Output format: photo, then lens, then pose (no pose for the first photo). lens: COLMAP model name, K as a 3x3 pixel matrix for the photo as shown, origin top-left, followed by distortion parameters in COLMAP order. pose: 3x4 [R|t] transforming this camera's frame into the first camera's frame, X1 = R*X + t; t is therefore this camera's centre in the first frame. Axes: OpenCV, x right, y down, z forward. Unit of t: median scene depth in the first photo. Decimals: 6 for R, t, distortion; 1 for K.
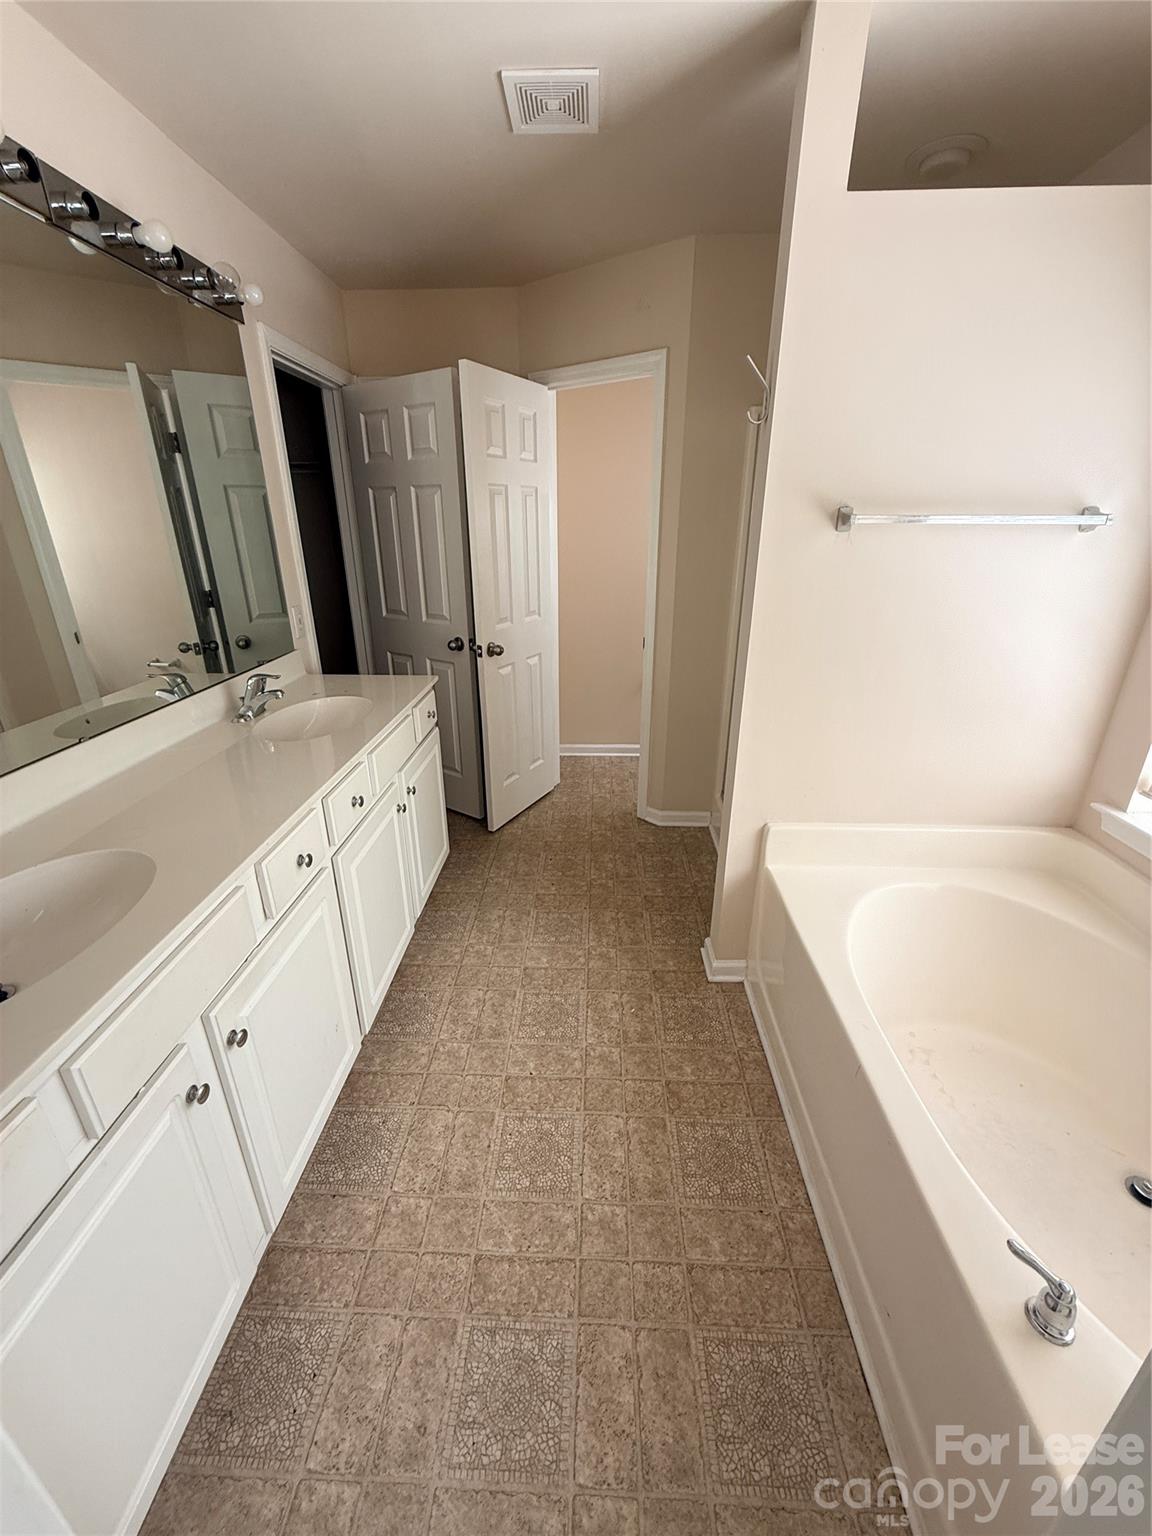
lens RADIAL K [[613.1, 0, 576.0], [0, 613.1, 768.0], [0, 0, 1]] dist [-0.000864, 0.000458]
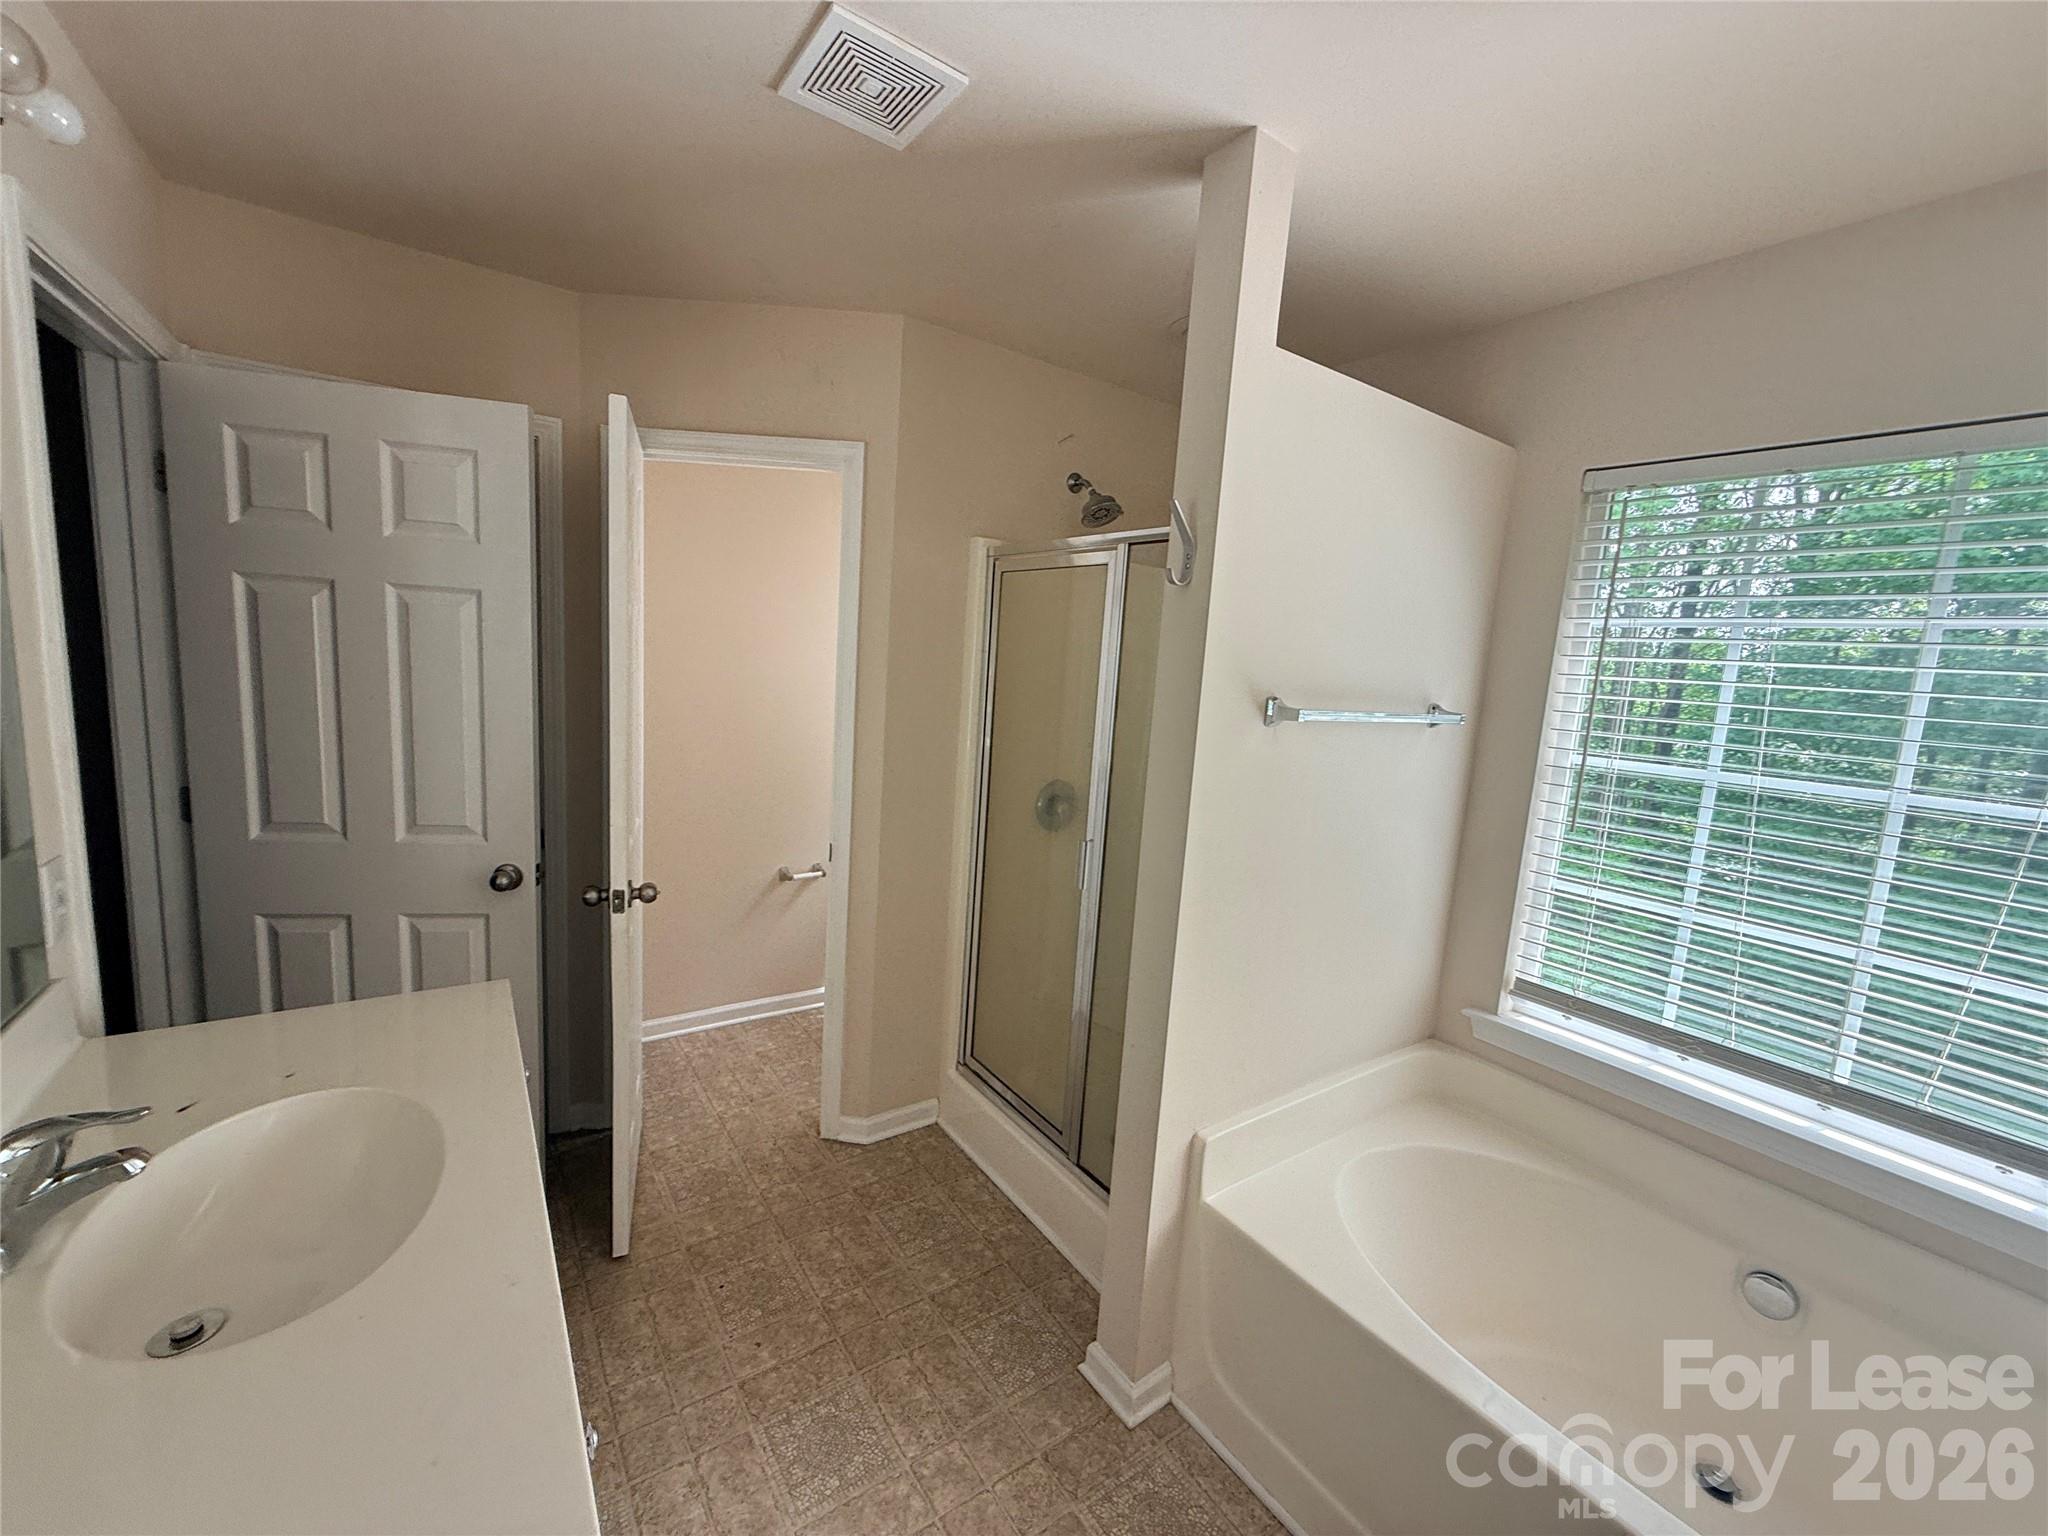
lens RADIAL K [[817.5, 0, 1020.8], [0, 817.5, 770.8], [0, 0, 1]] dist [-0.000864, 0.000458]
pose [[0.795076, -0.030931, 0.605721, -0.314278], [0.162682, 0.972978, -0.163854, -0.153458], [-0.584285, 0.228816, 0.778623, 0.282667]]
